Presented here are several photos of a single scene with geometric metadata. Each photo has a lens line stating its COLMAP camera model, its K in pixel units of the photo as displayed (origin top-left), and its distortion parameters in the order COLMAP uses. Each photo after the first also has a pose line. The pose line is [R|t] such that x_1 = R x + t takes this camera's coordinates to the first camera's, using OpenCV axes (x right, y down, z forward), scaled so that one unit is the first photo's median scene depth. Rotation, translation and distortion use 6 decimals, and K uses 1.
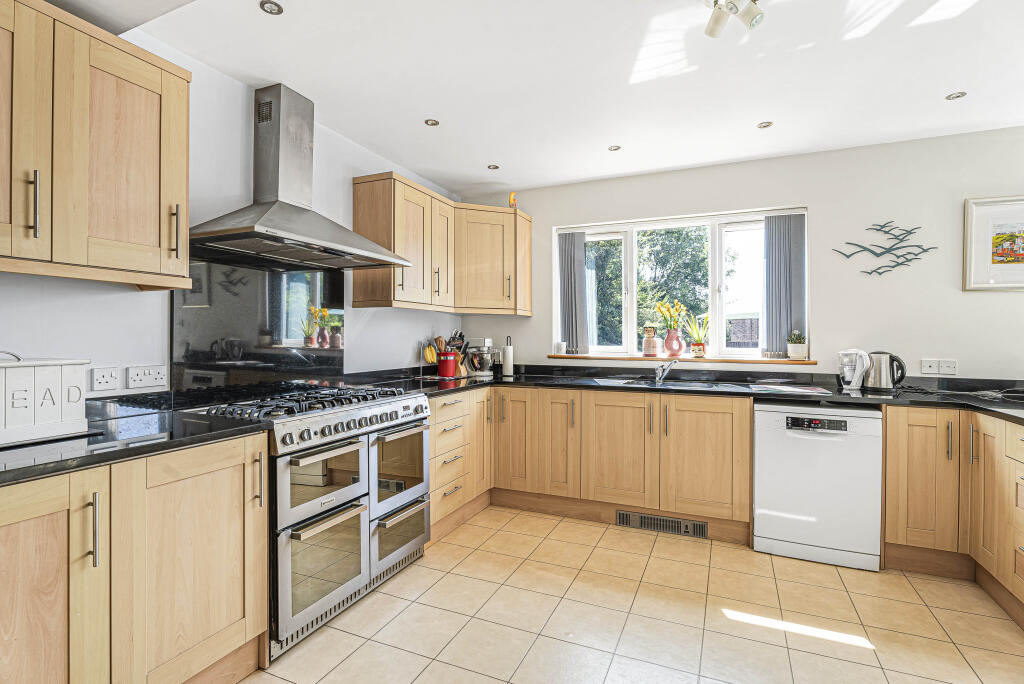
lens RADIAL K [[488.2, 0, 512.0], [0, 488.2, 342.0], [0, 0, 1]] dist [-0.000268, -0.005170]
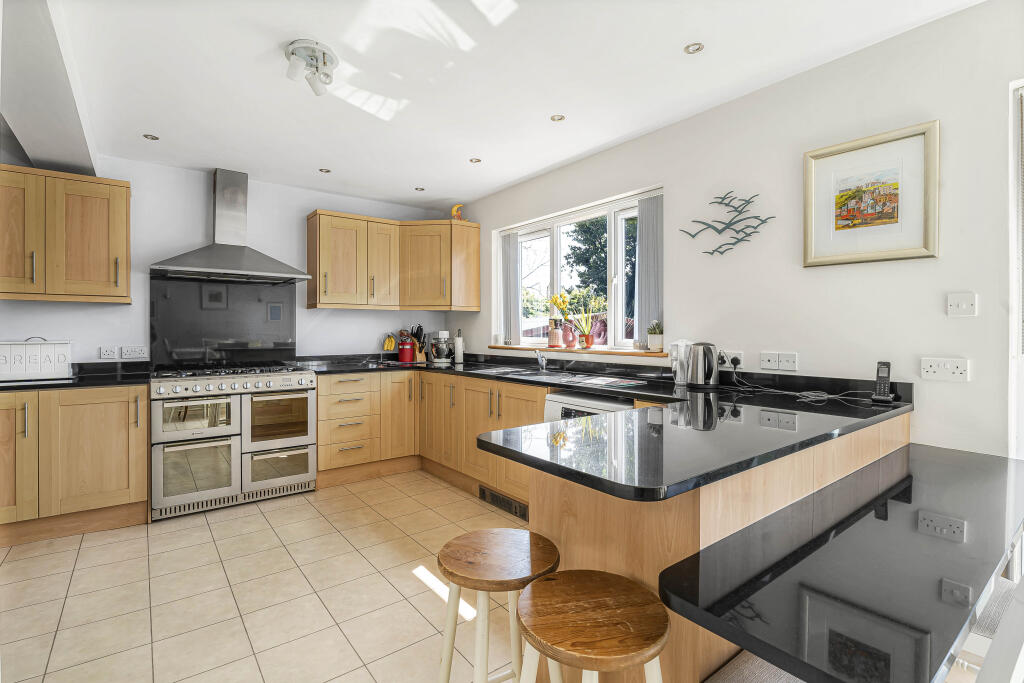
lens RADIAL K [[481.7, 0, 512.1], [0, 481.7, 326.8], [0, 0, 1]] dist [-0.002663, -0.001333]
pose [[0.877031, -0.009811, -0.480334, 0.846378], [-0.000571, 0.999769, -0.021462, 0.009570], [0.480433, 0.019097, 0.876823, 0.074520]]
